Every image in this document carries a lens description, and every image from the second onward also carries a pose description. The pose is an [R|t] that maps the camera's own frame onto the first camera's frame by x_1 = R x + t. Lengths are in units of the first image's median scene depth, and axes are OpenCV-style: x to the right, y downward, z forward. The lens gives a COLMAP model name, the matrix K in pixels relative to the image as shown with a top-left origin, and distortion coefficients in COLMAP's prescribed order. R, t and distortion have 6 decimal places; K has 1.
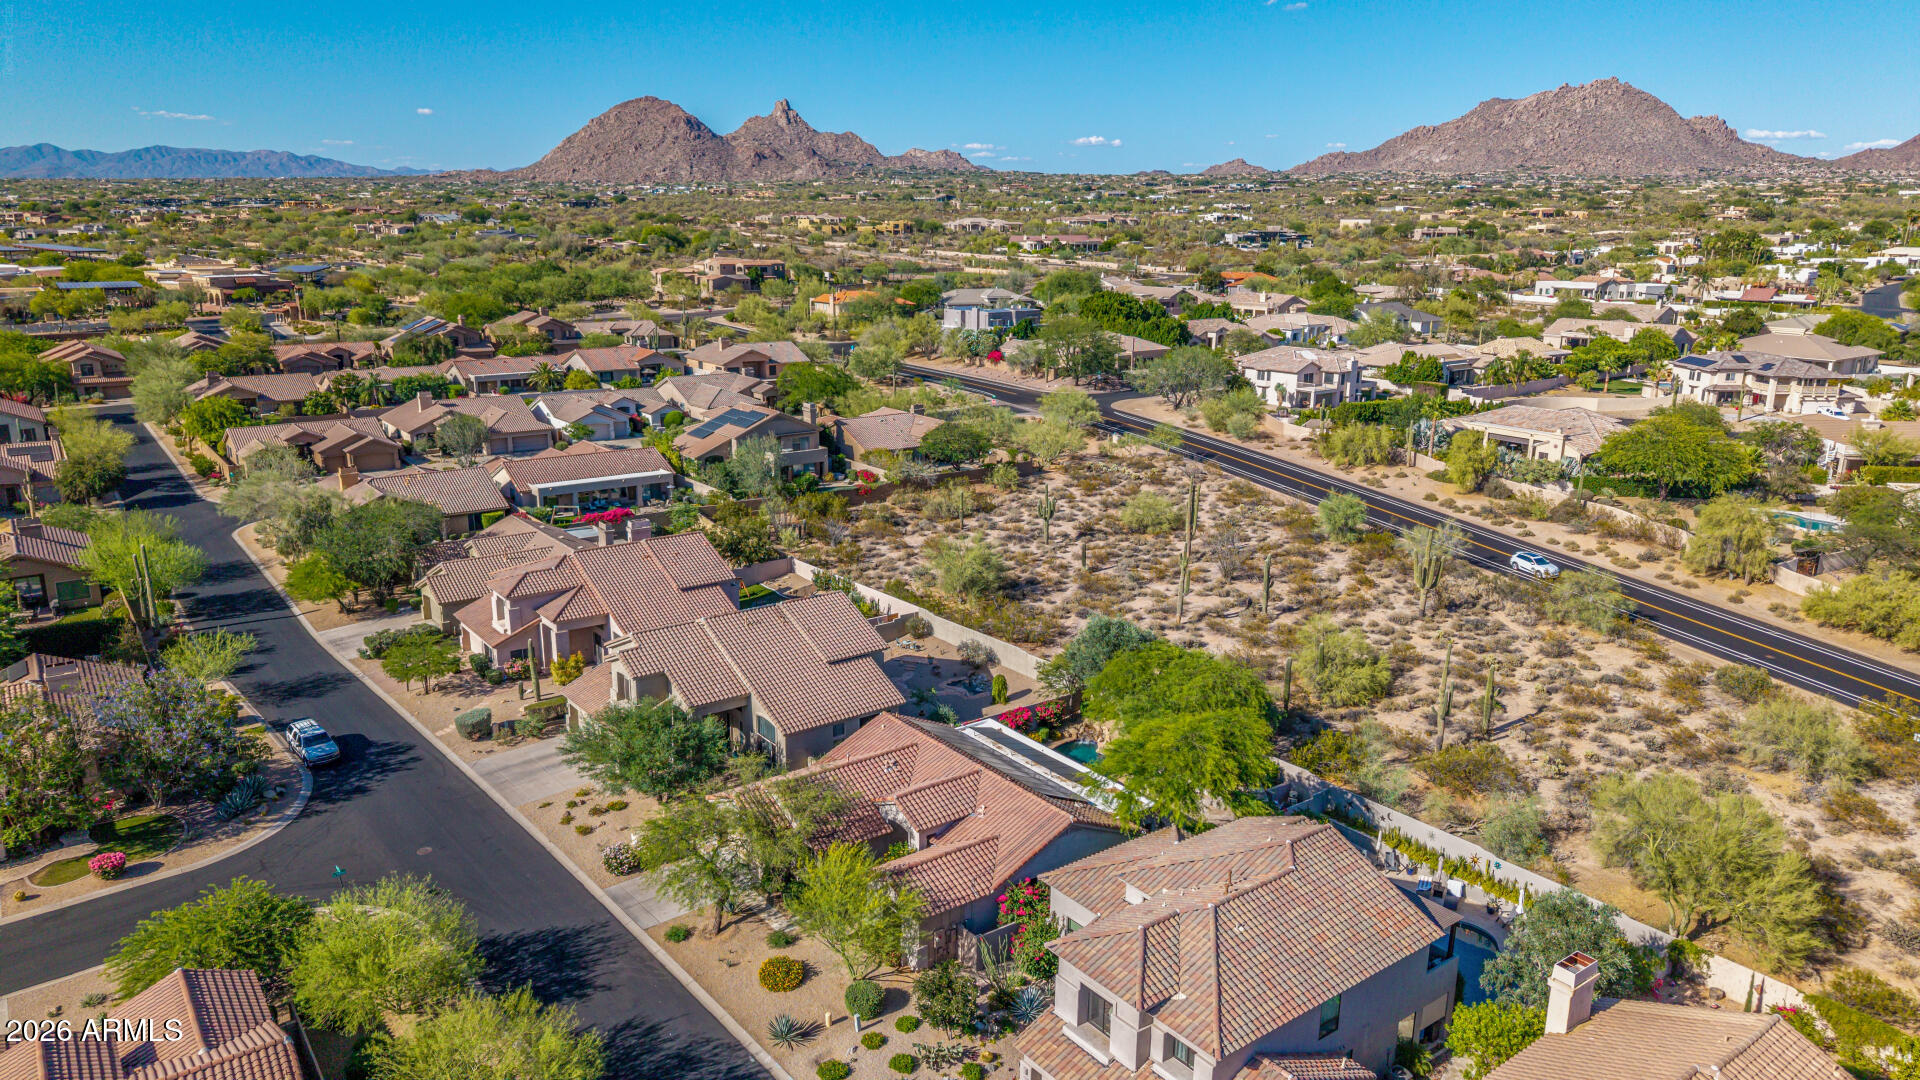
lens RADIAL K [[1334.6, 0, 960.0], [0, 1334.6, 540.0], [0, 0, 1]] dist [0.090935, -0.000844]
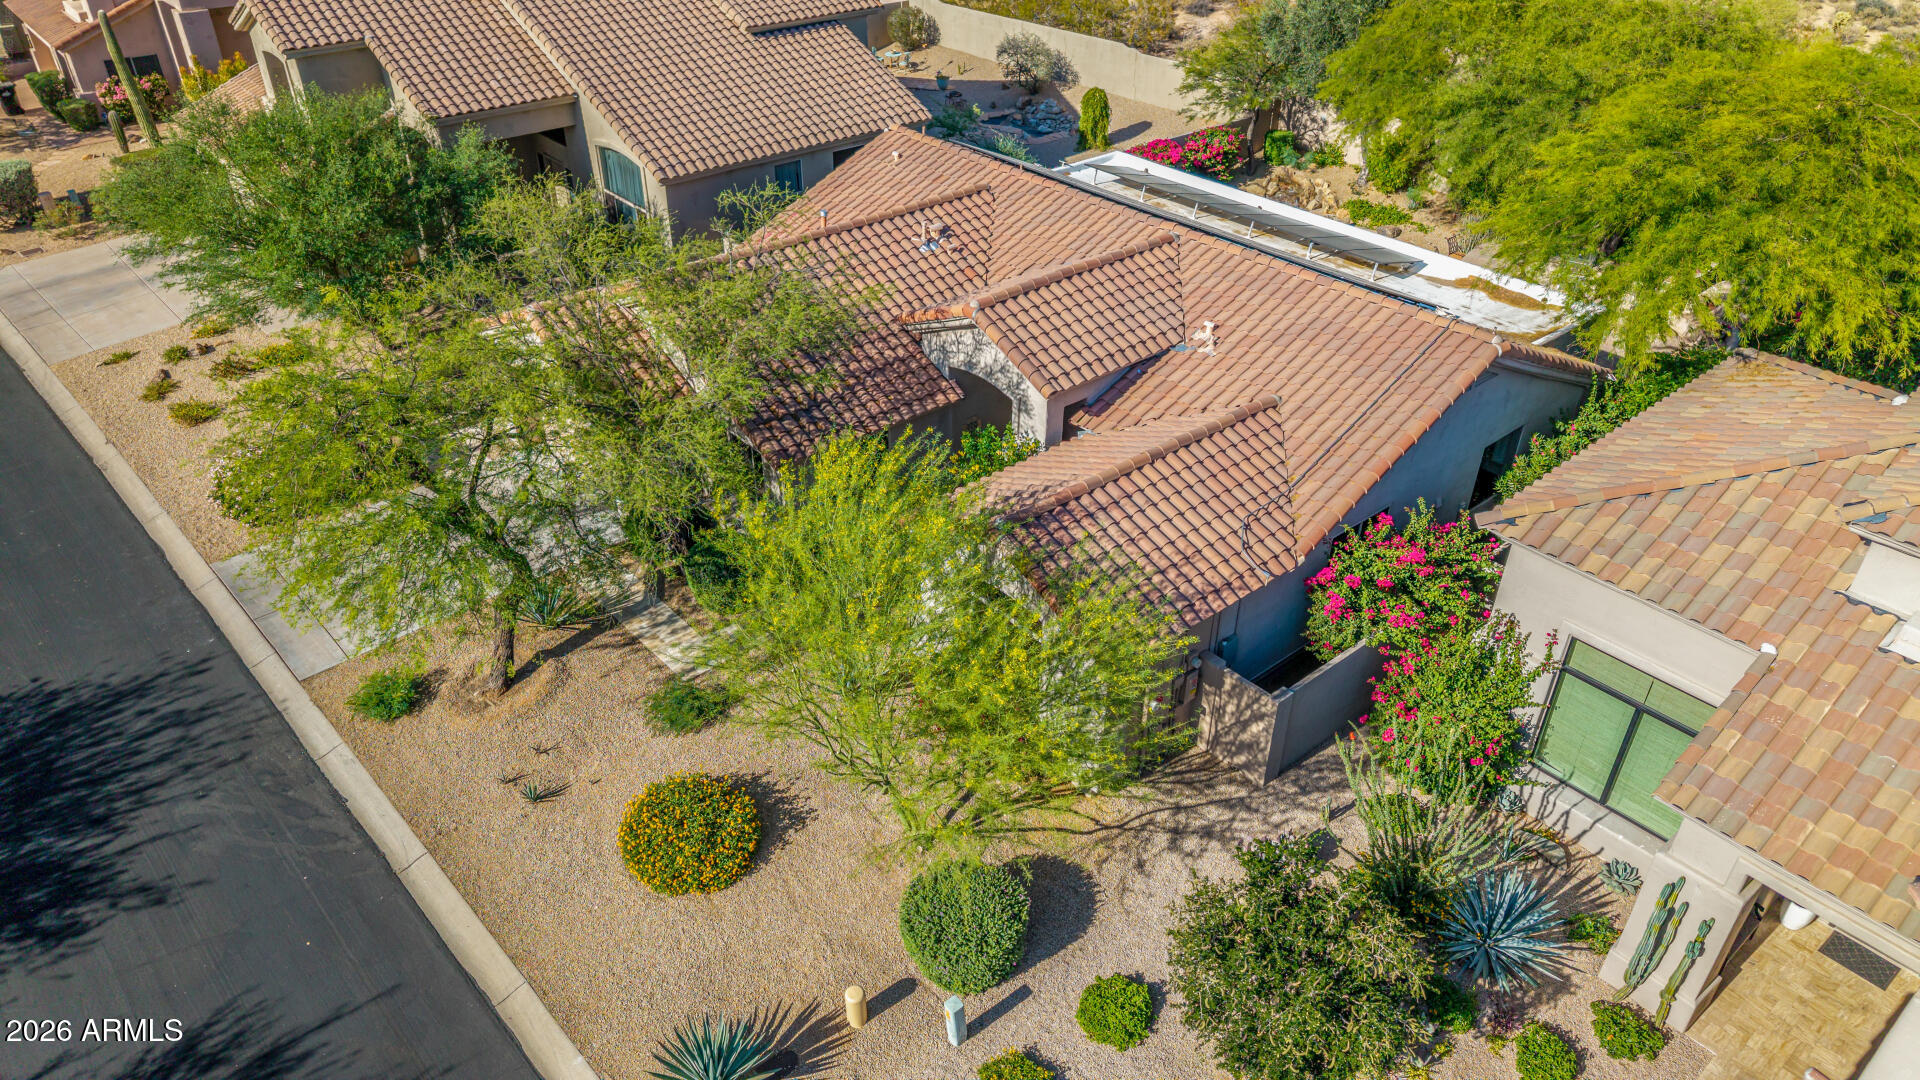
lens RADIAL K [[1288.5, 0, 960.0], [0, 1288.5, 540.0], [0, 0, 1]] dist [0.004990, -0.002379]
pose [[0.997400, -0.037102, 0.061779, -0.074808], [0.015489, 0.947615, 0.319038, 0.138750], [-0.070379, -0.317252, 0.945726, 0.640478]]
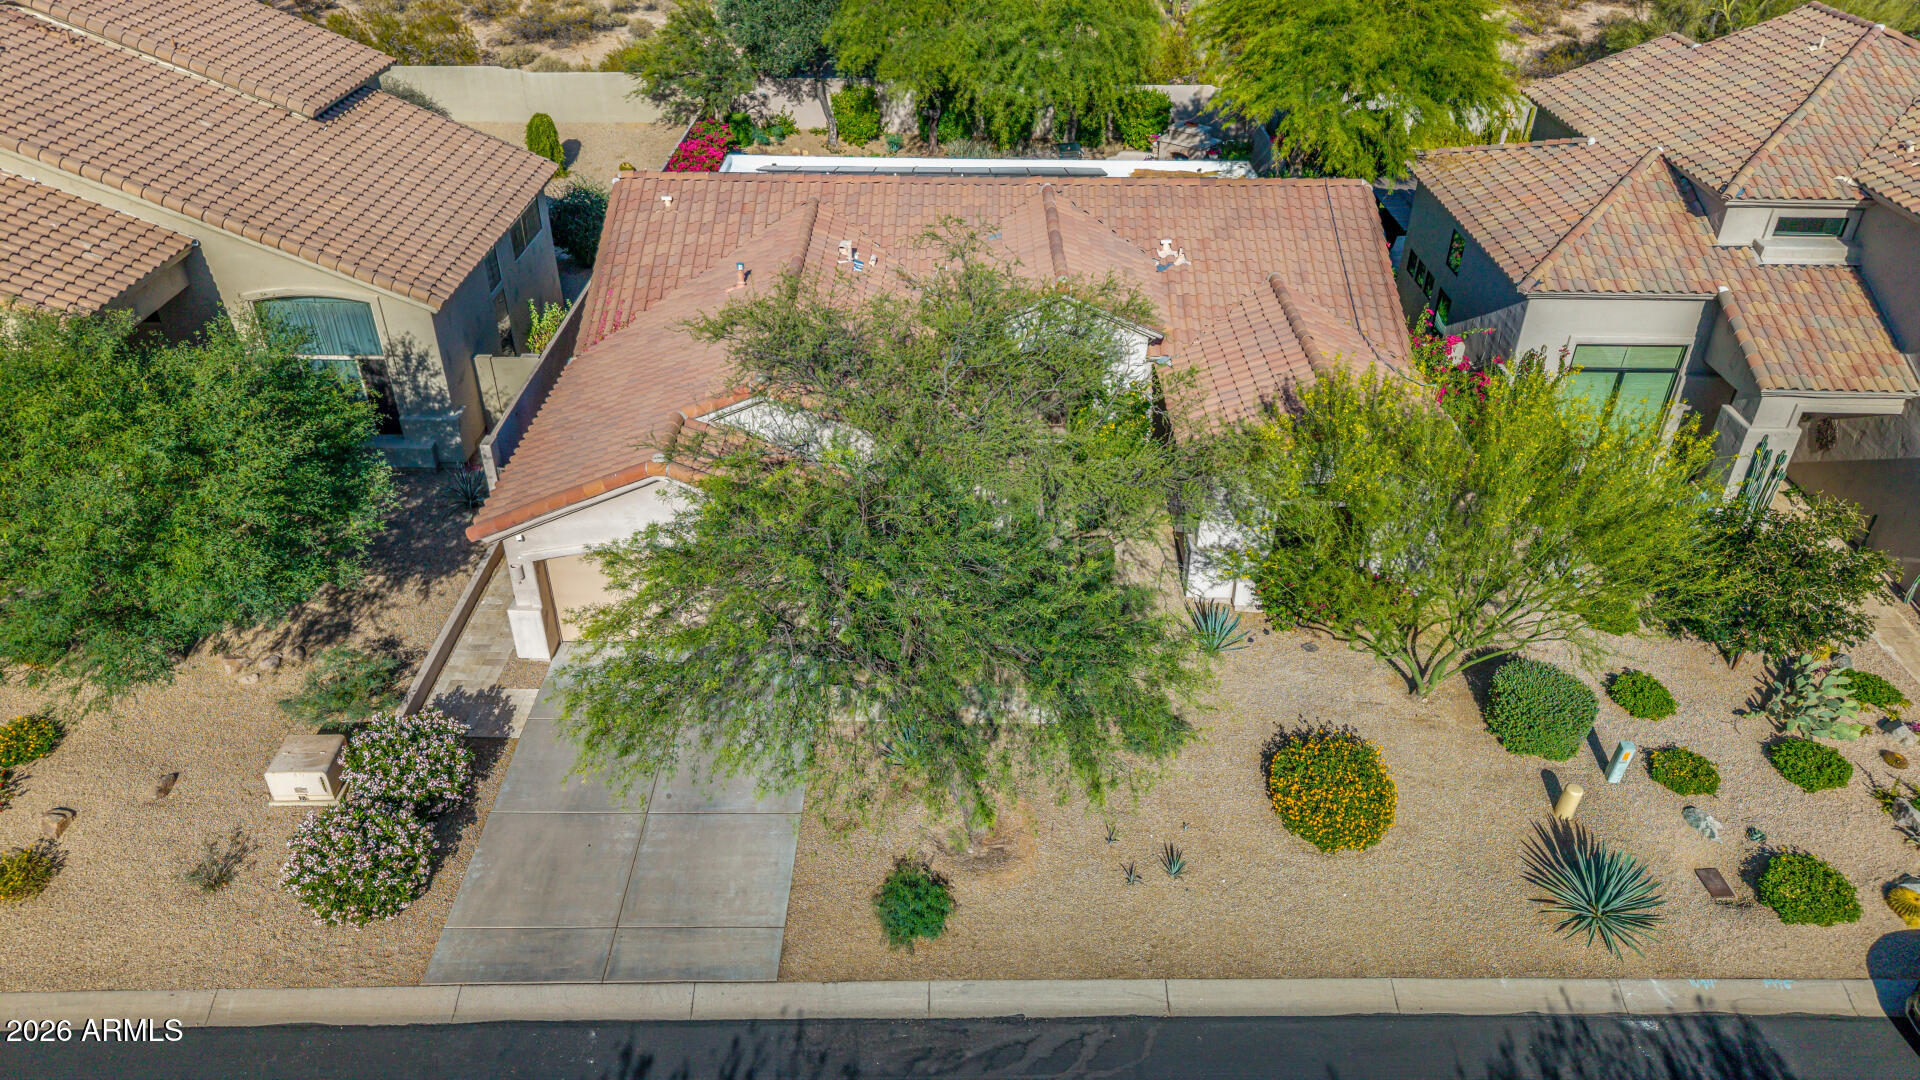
lens RADIAL K [[1288.5, 0, 960.0], [0, 1288.5, 540.0], [0, 0, 1]] dist [0.004990, -0.002379]
pose [[0.598159, -0.433843, 0.673785, -0.330661], [0.194843, 0.894287, 0.402848, 0.105724], [-0.777330, -0.109684, 0.619457, 0.777626]]
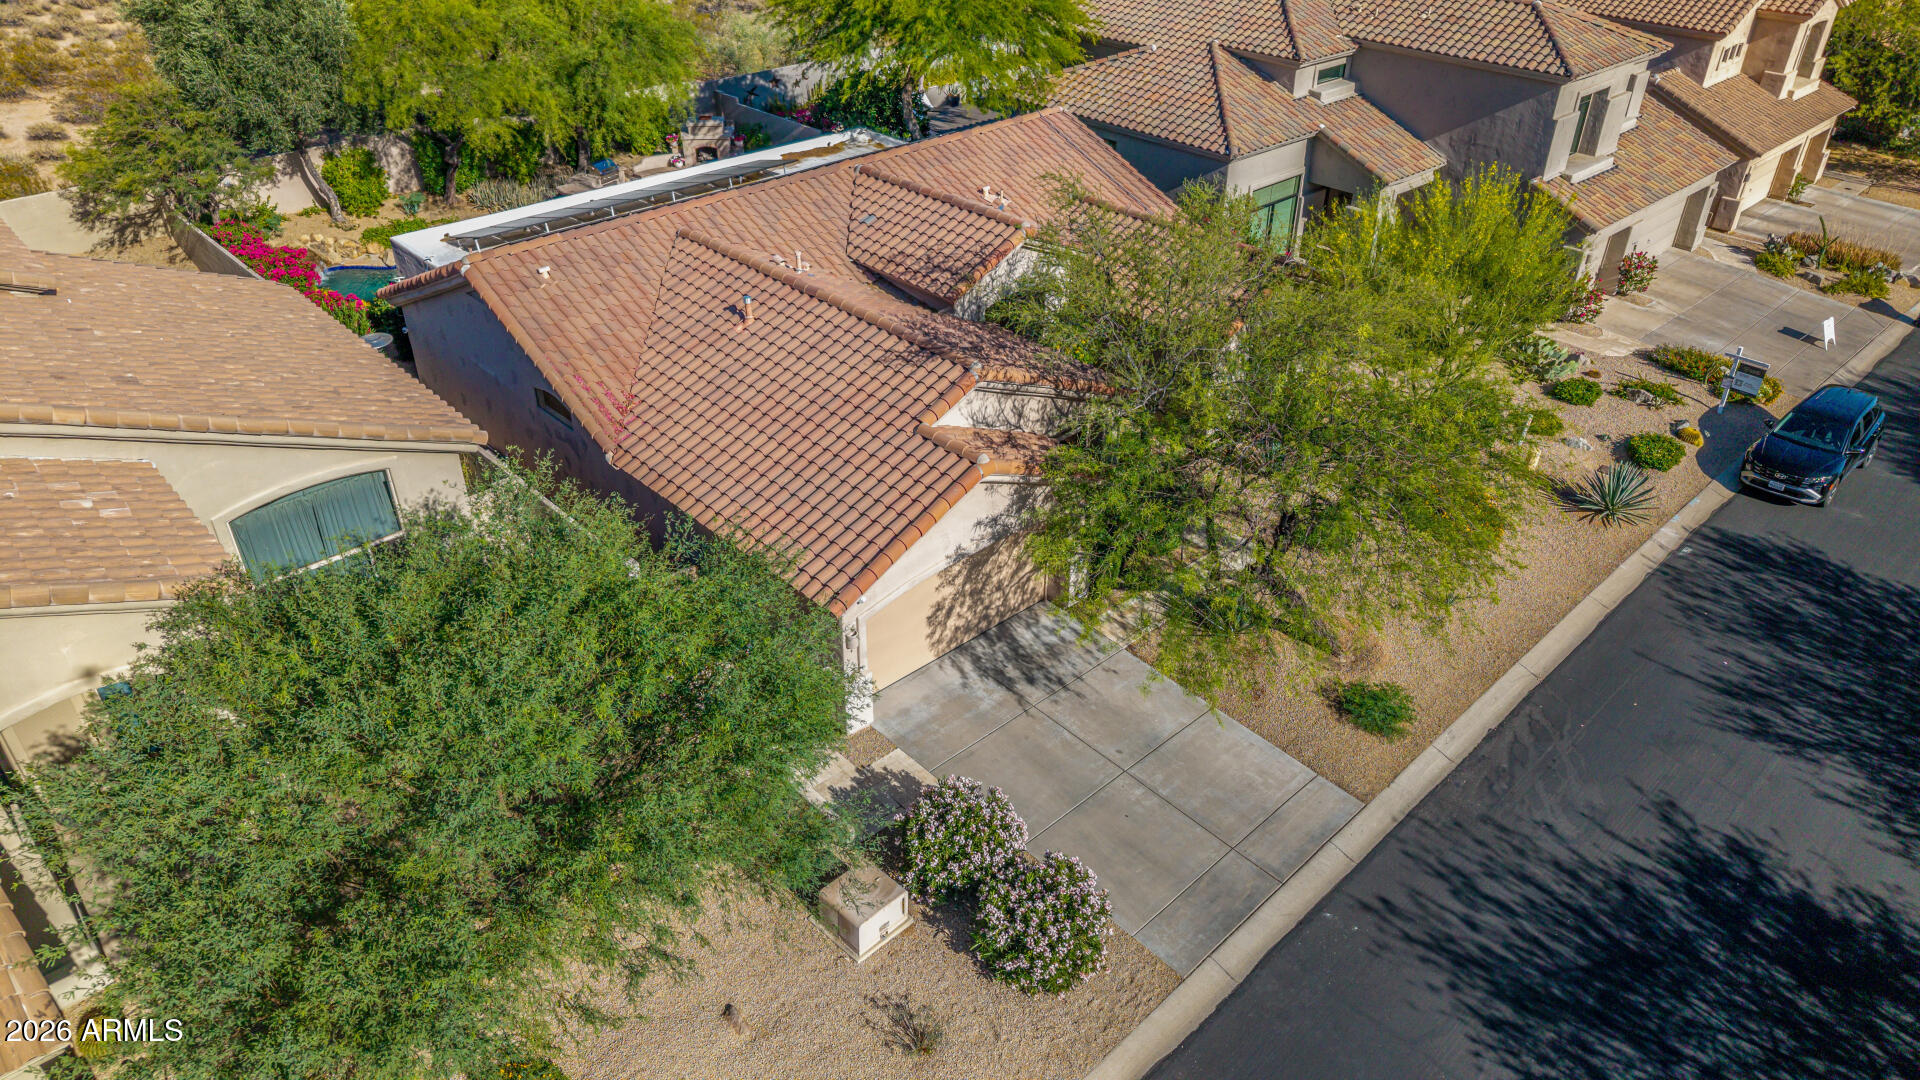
lens RADIAL K [[1288.5, 0, 960.0], [0, 1288.5, 540.0], [0, 0, 1]] dist [0.004990, -0.002379]
pose [[-0.113509, -0.536241, 0.836398, -0.419454], [0.251215, 0.798993, 0.546352, 0.048214], [-0.961253, 0.272132, 0.044019, 1.006520]]
